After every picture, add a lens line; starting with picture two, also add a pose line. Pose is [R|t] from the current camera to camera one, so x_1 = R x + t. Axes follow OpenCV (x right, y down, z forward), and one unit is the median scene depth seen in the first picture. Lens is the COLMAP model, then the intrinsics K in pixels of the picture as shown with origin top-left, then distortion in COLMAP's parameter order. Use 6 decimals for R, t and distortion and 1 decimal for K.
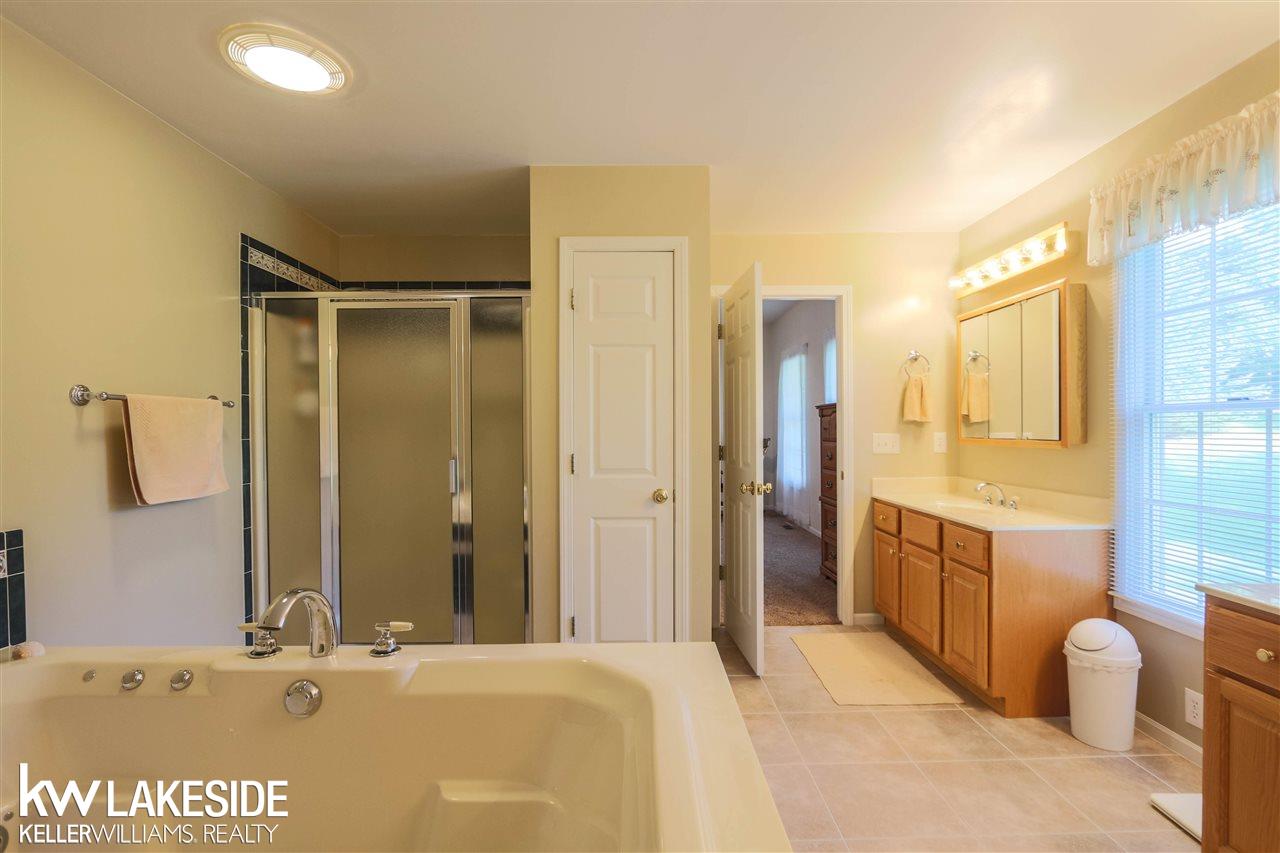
lens RADIAL K [[581.6, 0, 644.0], [0, 581.6, 430.1], [0, 0, 1]] dist [-0.013113, 0.001905]
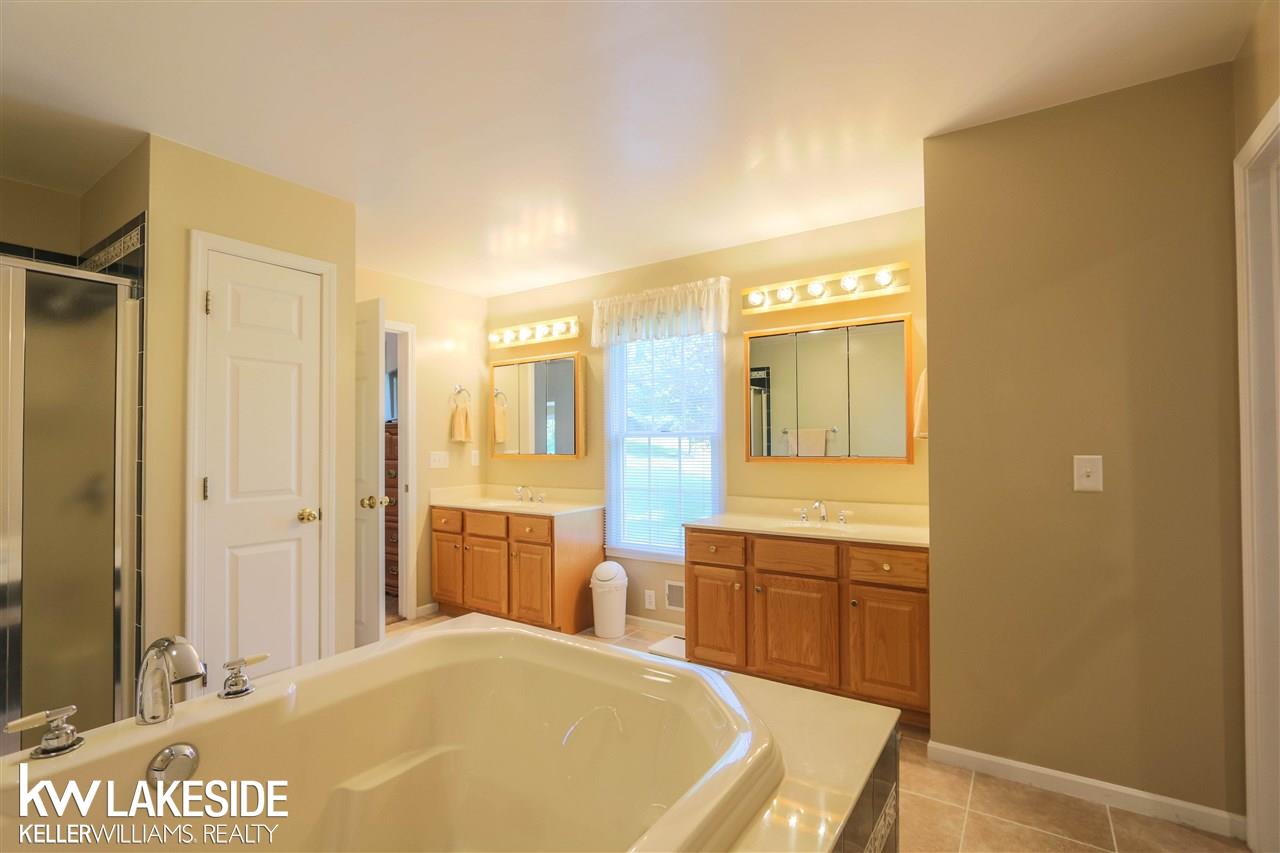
lens RADIAL K [[581.6, 0, 611.5], [0, 581.6, 431.0], [0, 0, 1]] dist [-0.013113, 0.001905]
pose [[0.598478, 0.018828, 0.800918, -0.465896], [0.007167, 0.999558, -0.028852, 0.000863], [-0.801107, 0.023007, 0.598078, -0.016052]]
